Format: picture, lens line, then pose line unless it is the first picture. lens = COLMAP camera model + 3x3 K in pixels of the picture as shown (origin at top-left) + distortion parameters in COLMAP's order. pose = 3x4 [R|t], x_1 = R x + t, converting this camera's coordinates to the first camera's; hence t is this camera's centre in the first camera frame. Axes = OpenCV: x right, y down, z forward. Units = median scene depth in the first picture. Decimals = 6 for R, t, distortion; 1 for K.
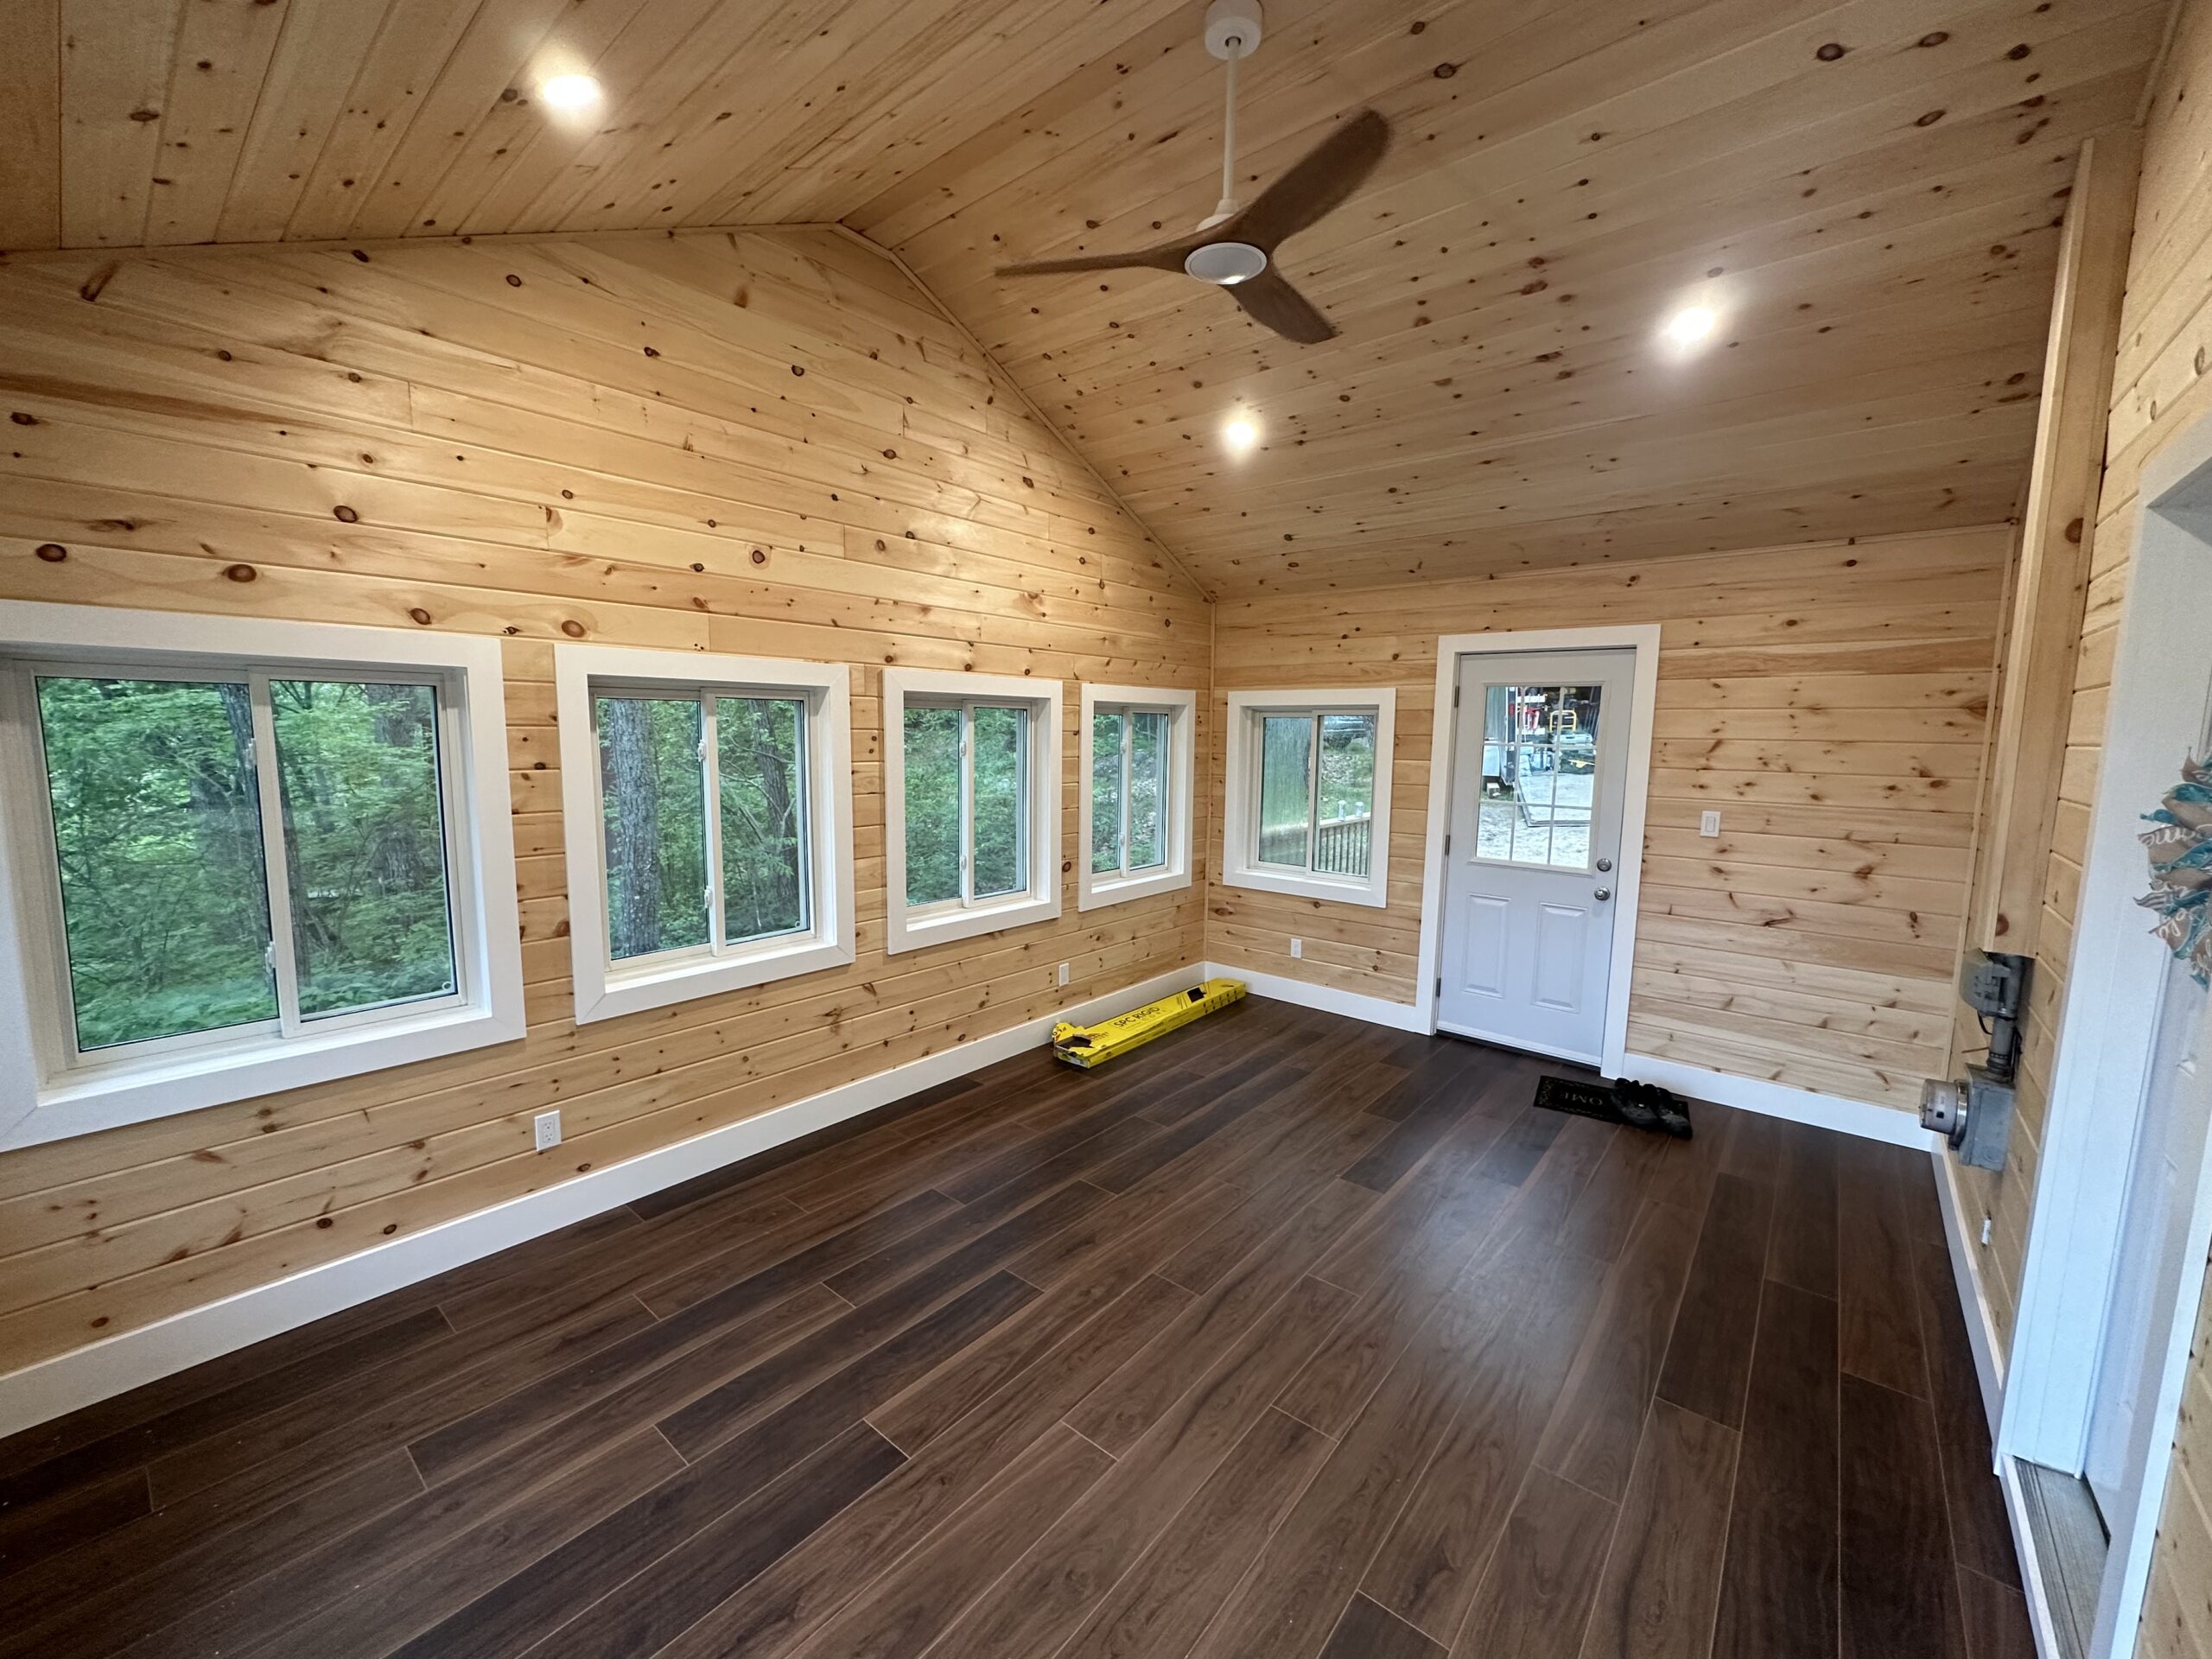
lens RADIAL K [[882.9, 0, 1108.9], [0, 882.9, 829.0], [0, 0, 1]] dist [-0.001056, 0.000042]
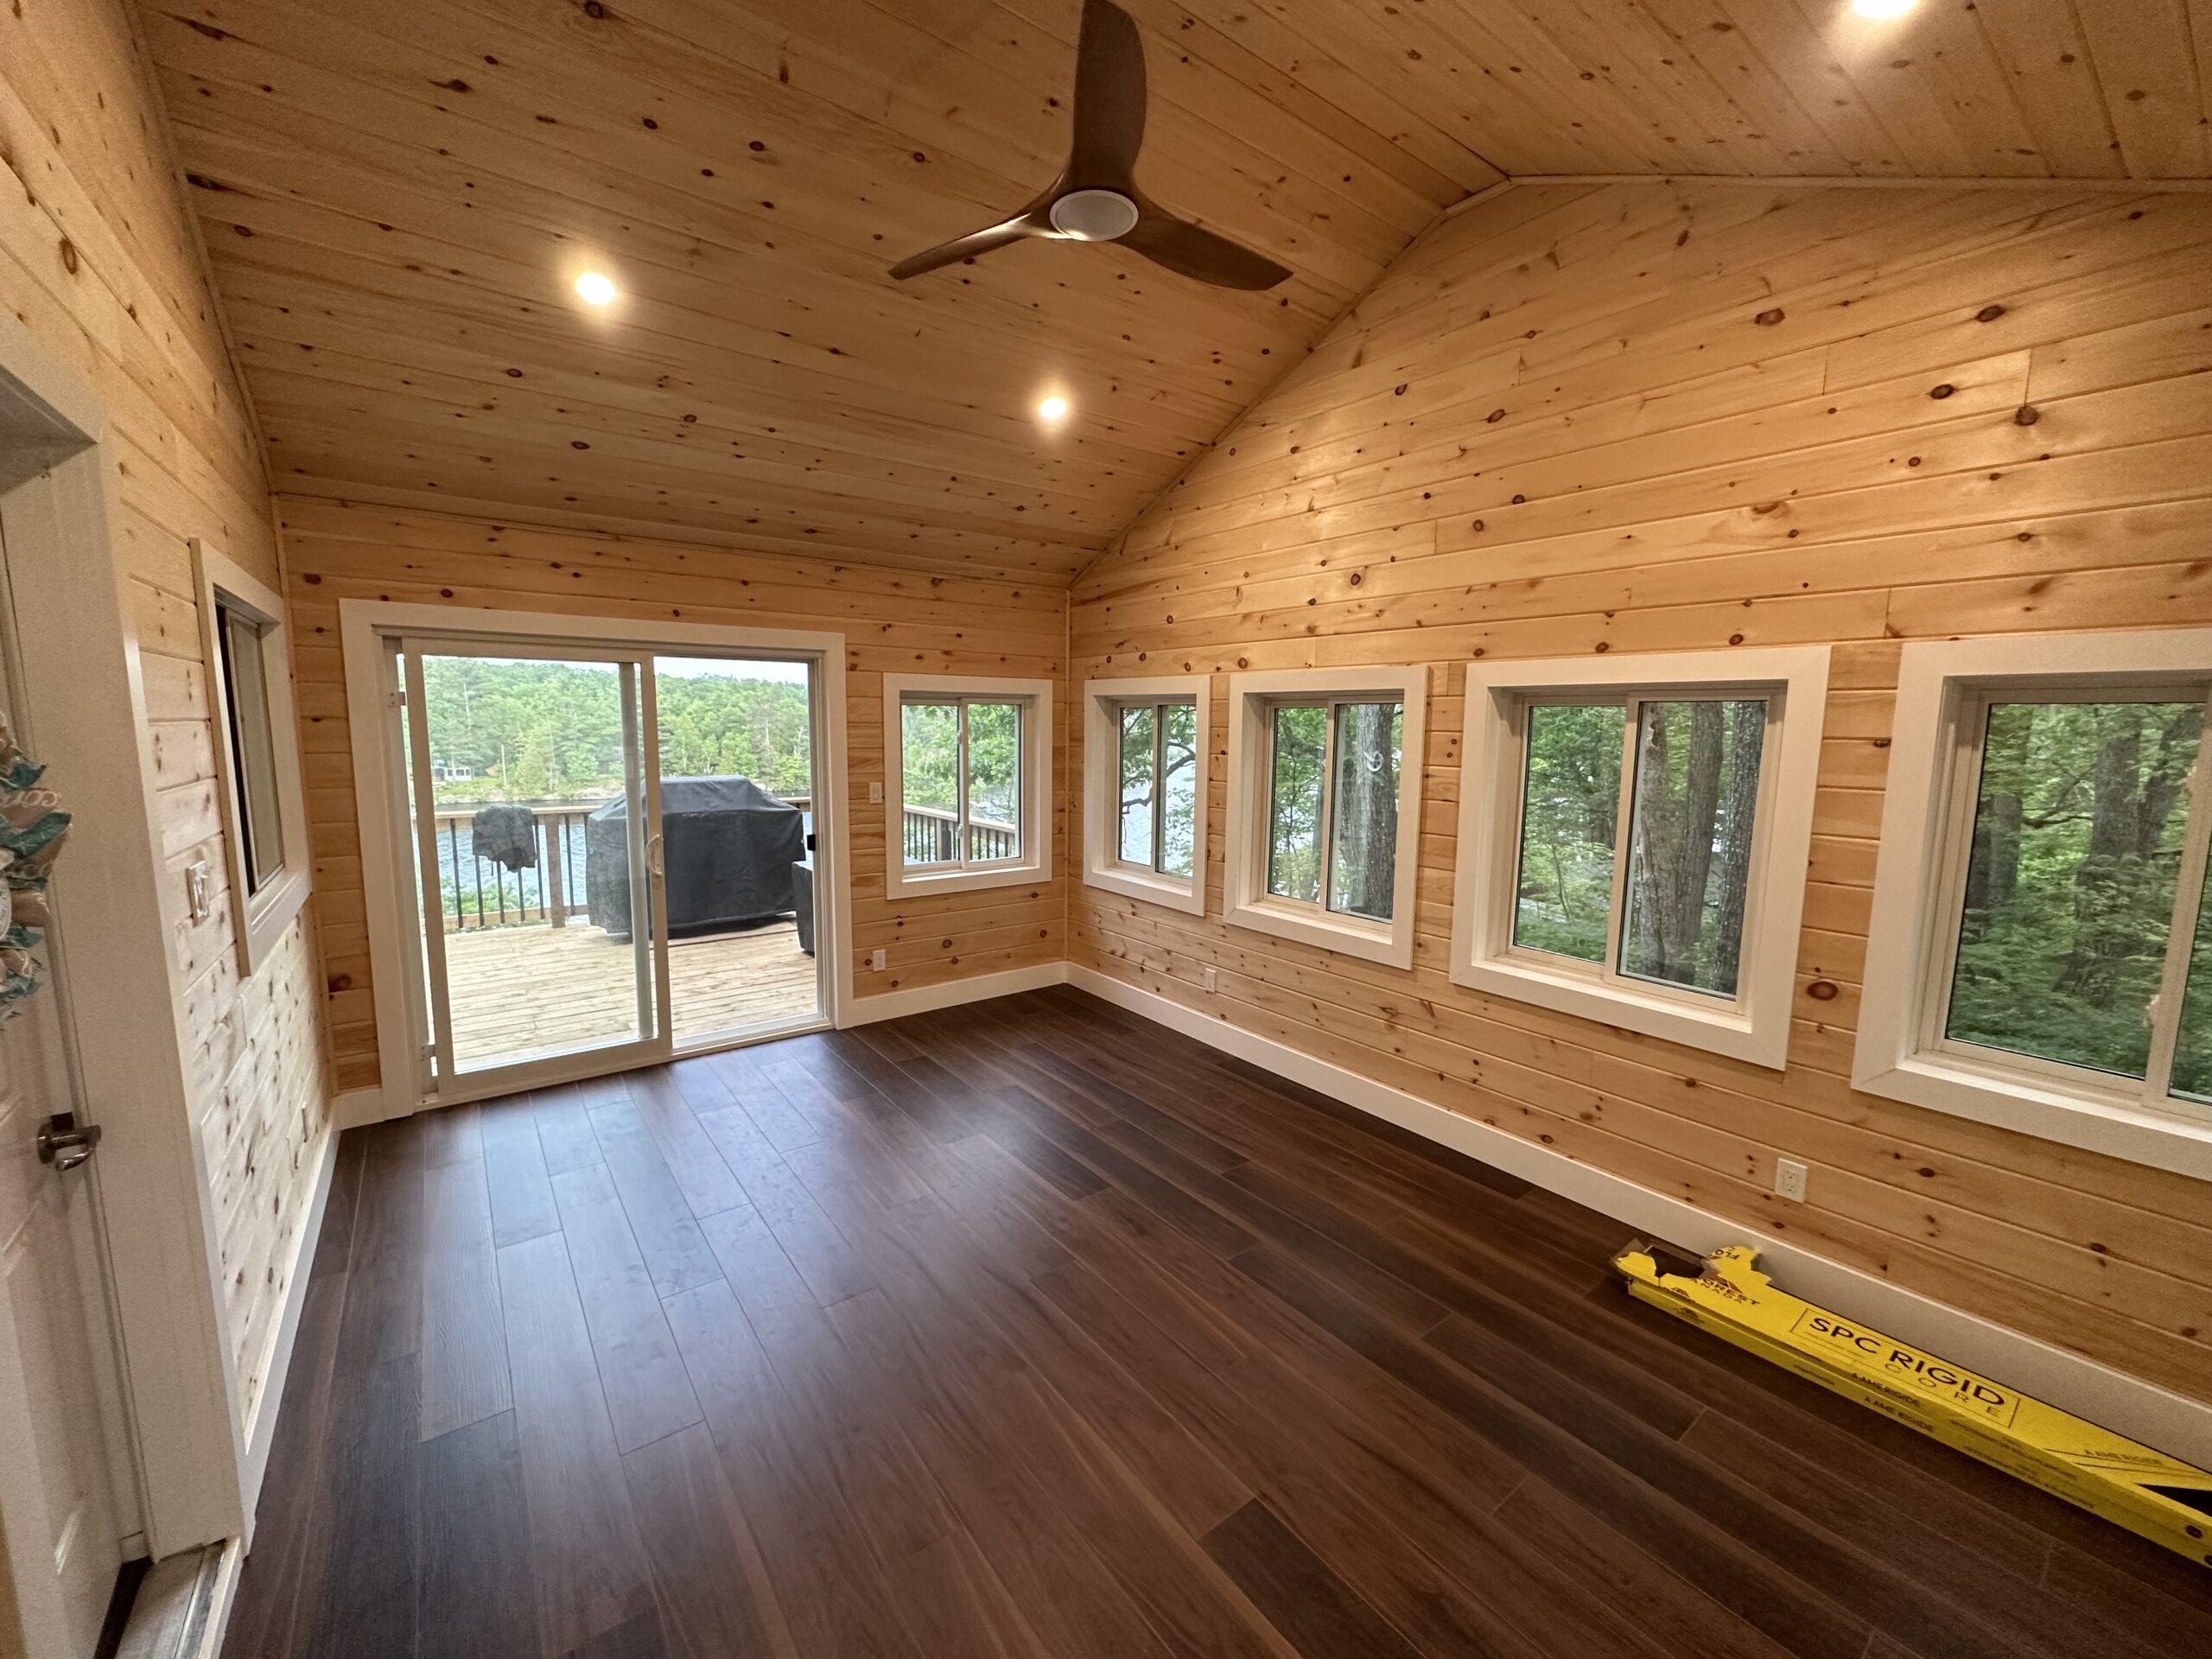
lens RADIAL K [[882.9, 0, 1109.3], [0, 882.9, 834.1], [0, 0, 1]] dist [-0.001056, 0.000042]
pose [[-0.225452, 0.105144, -0.968564, 0.661783], [-0.127614, 0.982407, 0.136351, -0.081281], [0.965860, 0.154343, -0.208067, 0.798107]]
